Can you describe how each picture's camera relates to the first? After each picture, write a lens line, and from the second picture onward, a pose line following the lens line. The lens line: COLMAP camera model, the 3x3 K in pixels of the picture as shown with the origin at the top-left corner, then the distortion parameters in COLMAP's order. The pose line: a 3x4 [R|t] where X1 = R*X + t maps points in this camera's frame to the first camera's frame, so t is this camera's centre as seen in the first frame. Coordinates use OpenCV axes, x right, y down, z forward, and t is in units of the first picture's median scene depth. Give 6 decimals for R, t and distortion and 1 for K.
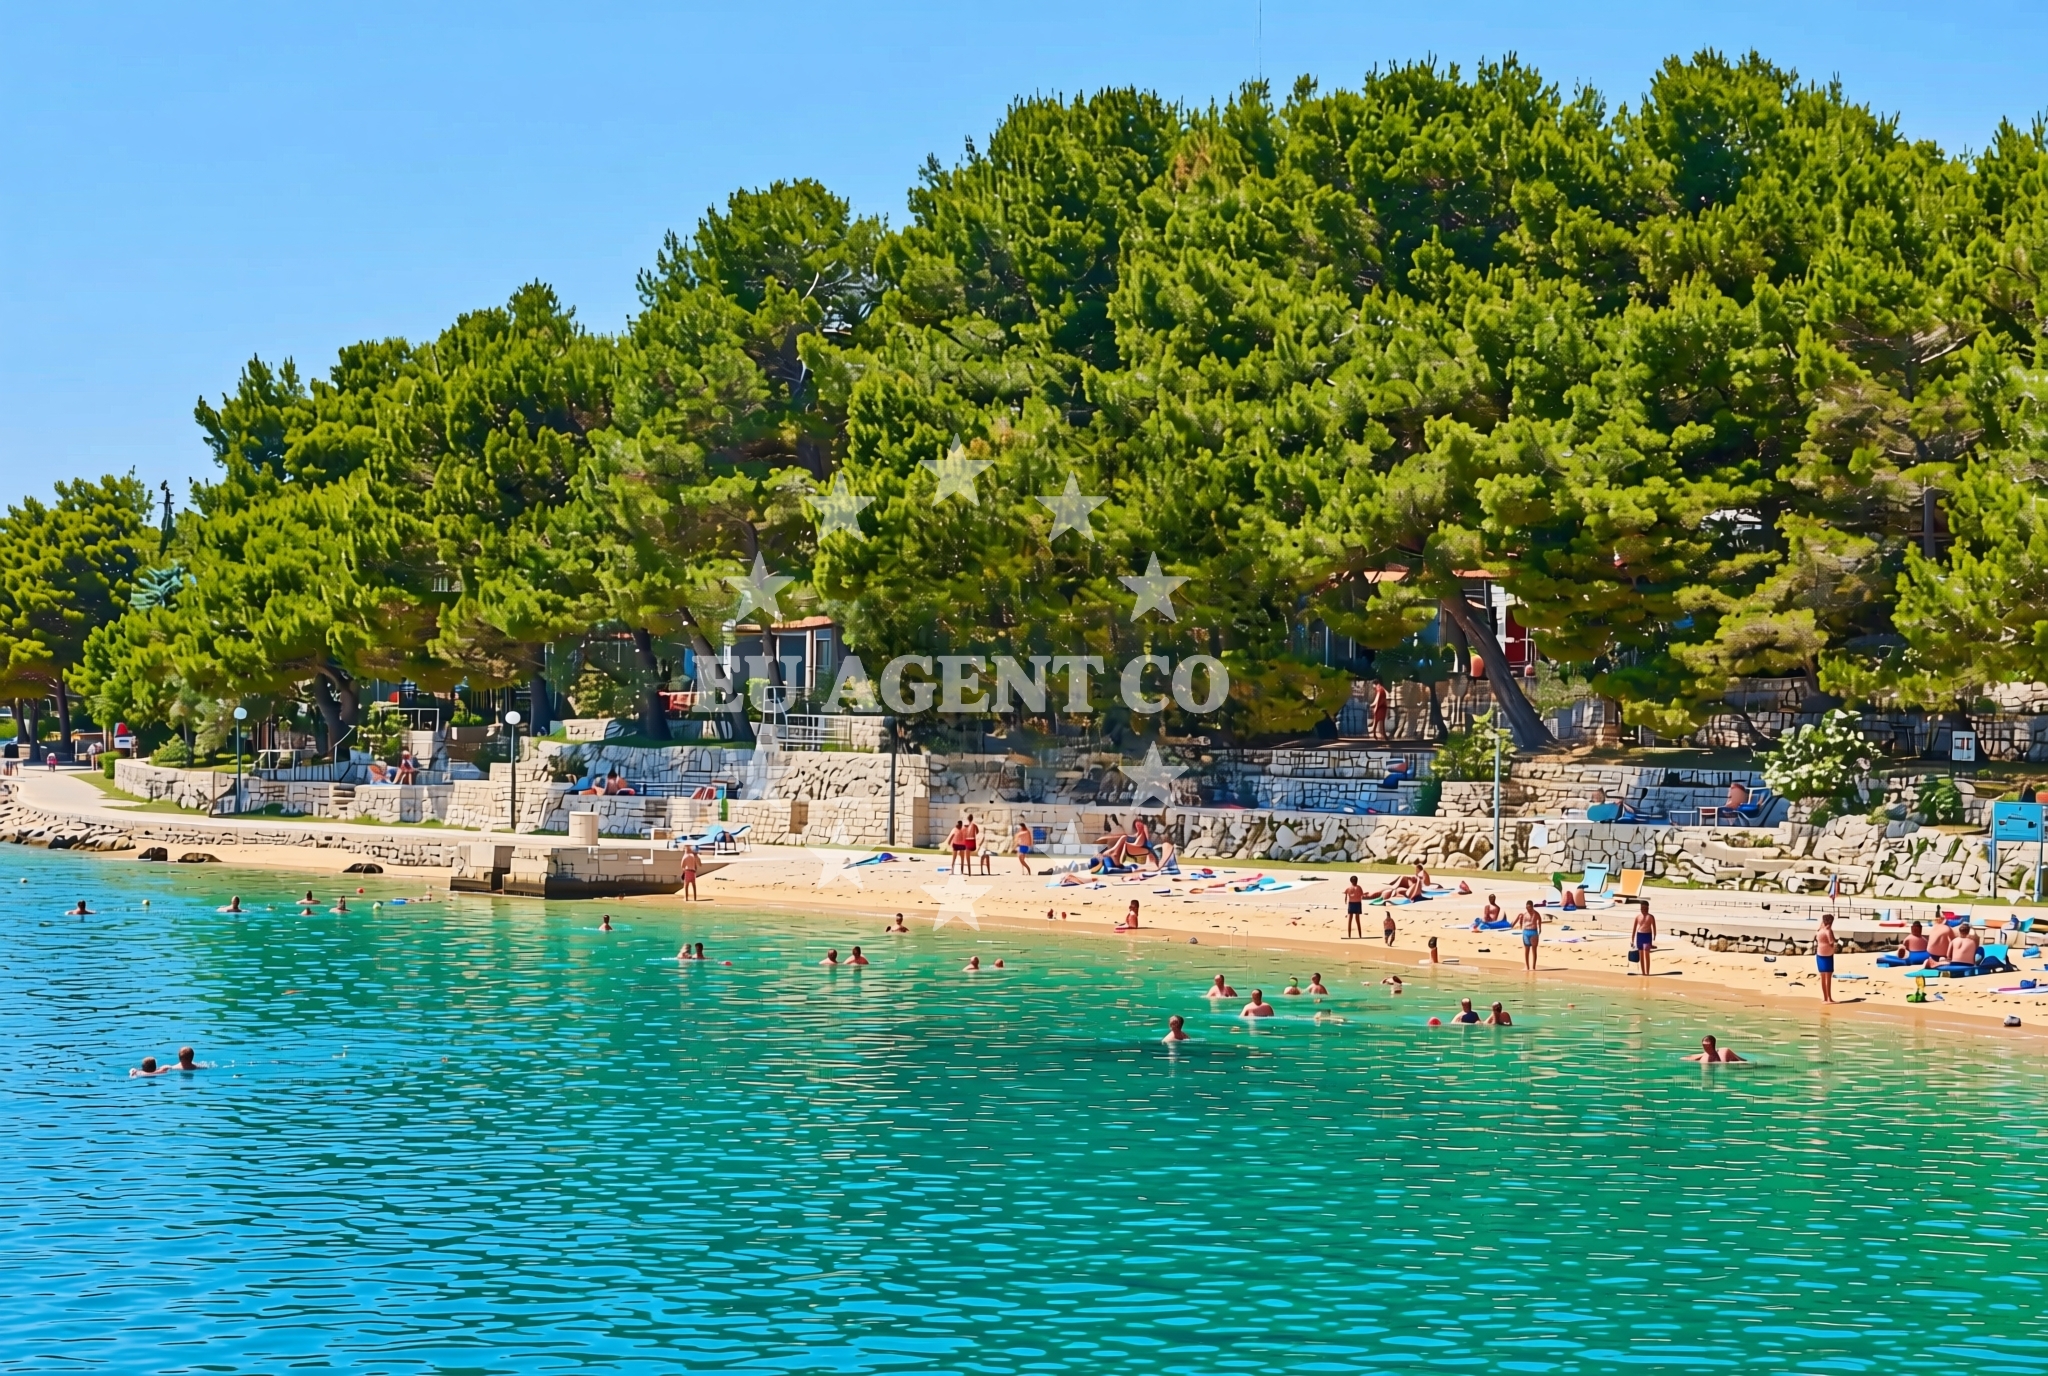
lens RADIAL K [[2485.4, 0, 1024.0], [0, 2485.4, 688.0], [0, 0, 1]] dist [0.128274, 0.020485]
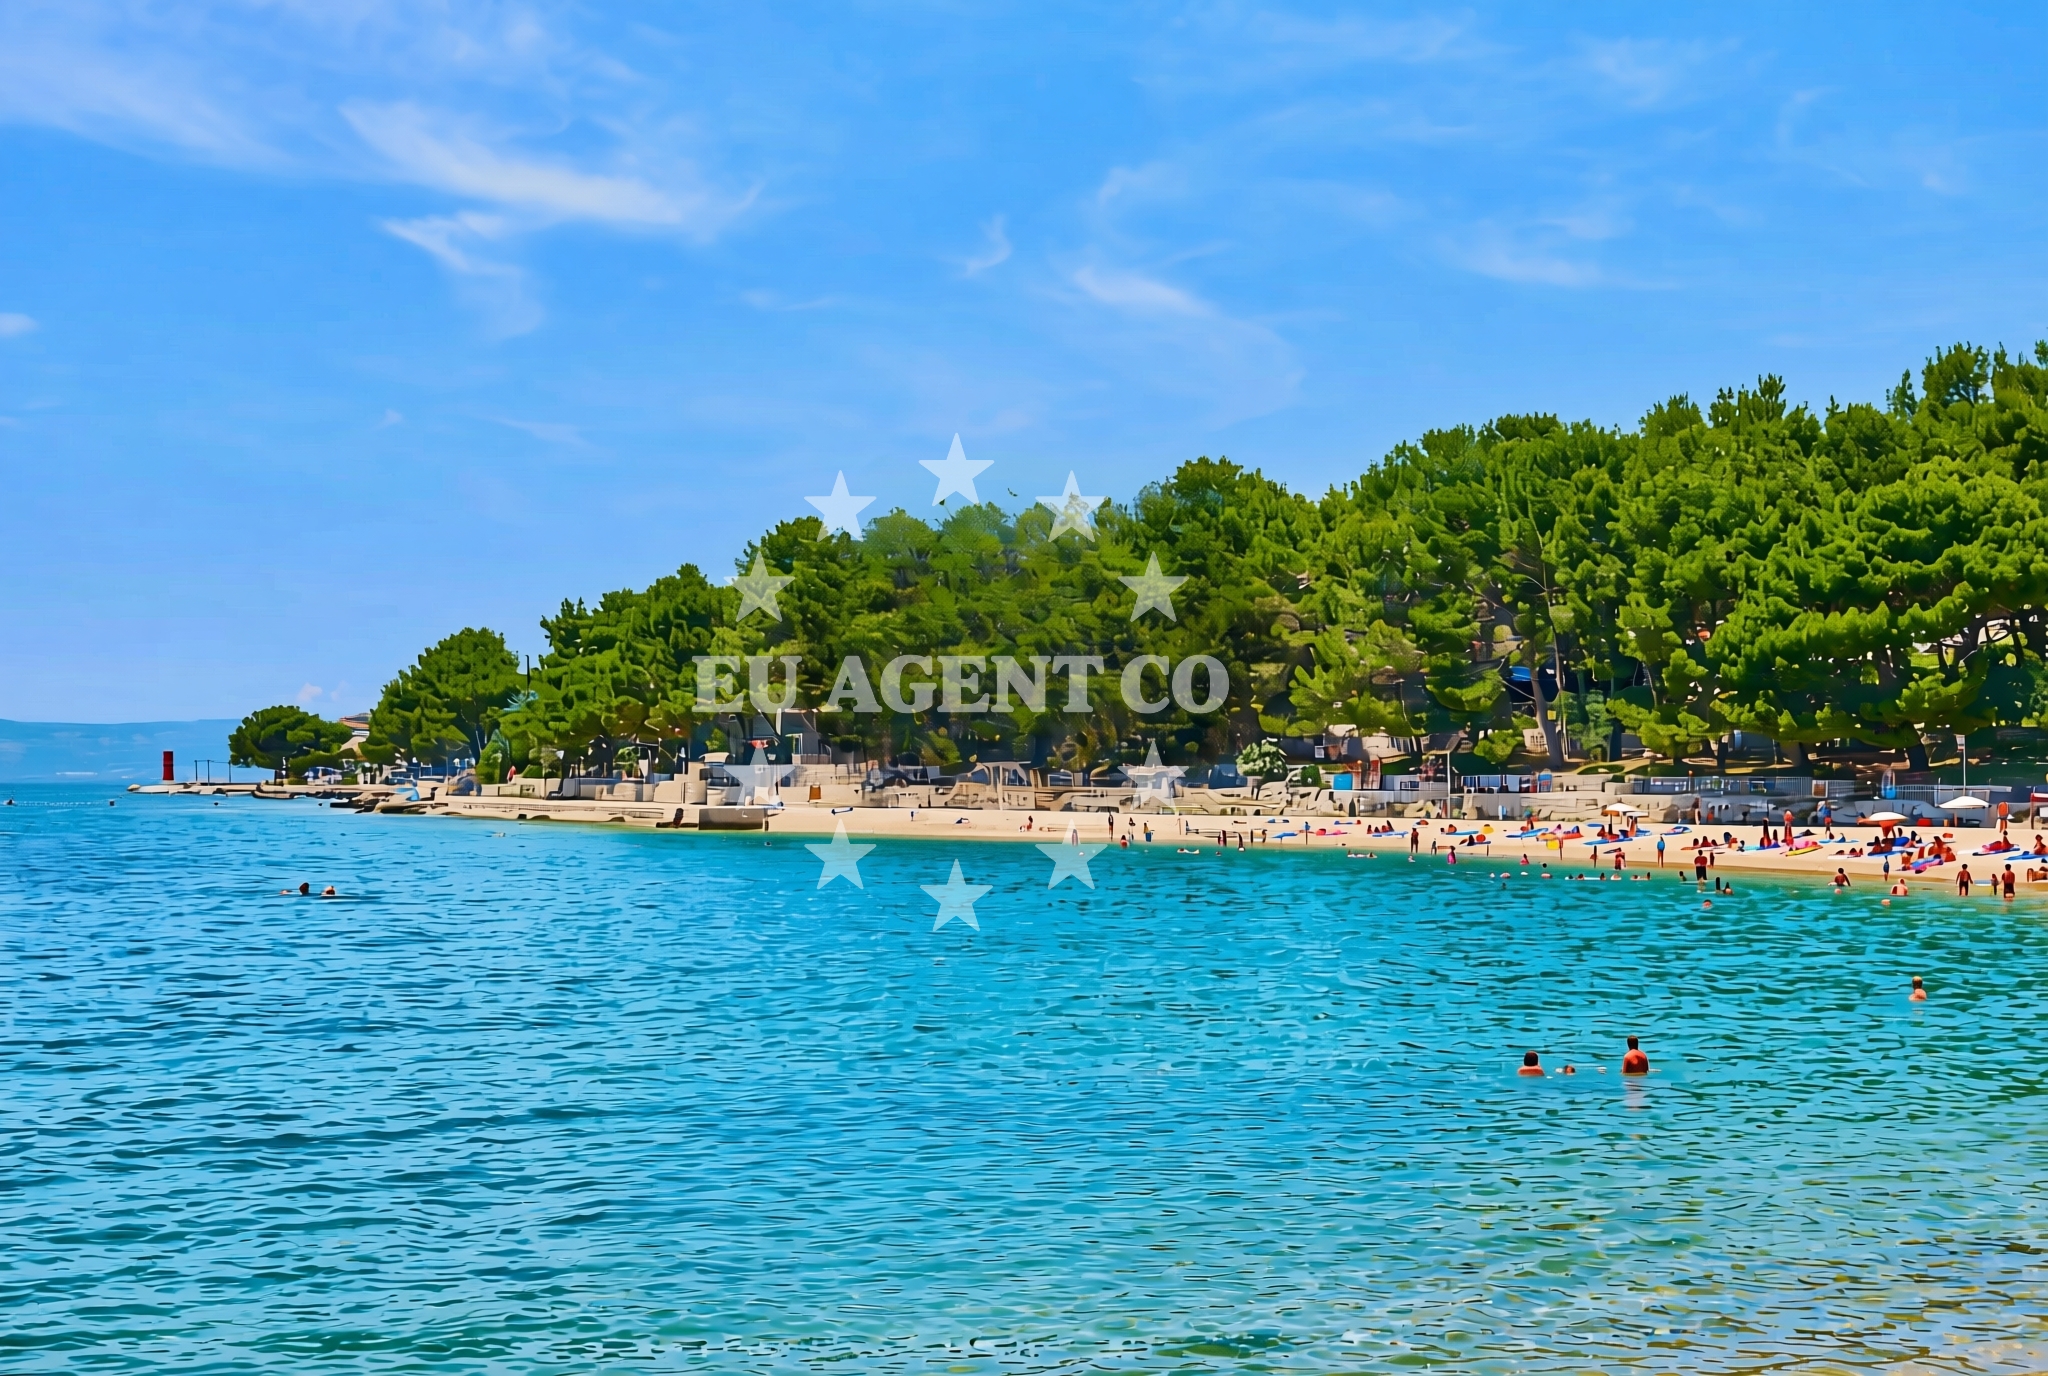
lens RADIAL K [[2485.4, 0, 1024.0], [0, 2485.4, 688.0], [0, 0, 1]] dist [0.128274, 0.020485]
pose [[0.999863, -0.016408, 0.002328, 0.096973], [0.016571, 0.991617, -0.128142, 0.246308], [-0.000206, 0.128163, 0.991753, -1.226540]]
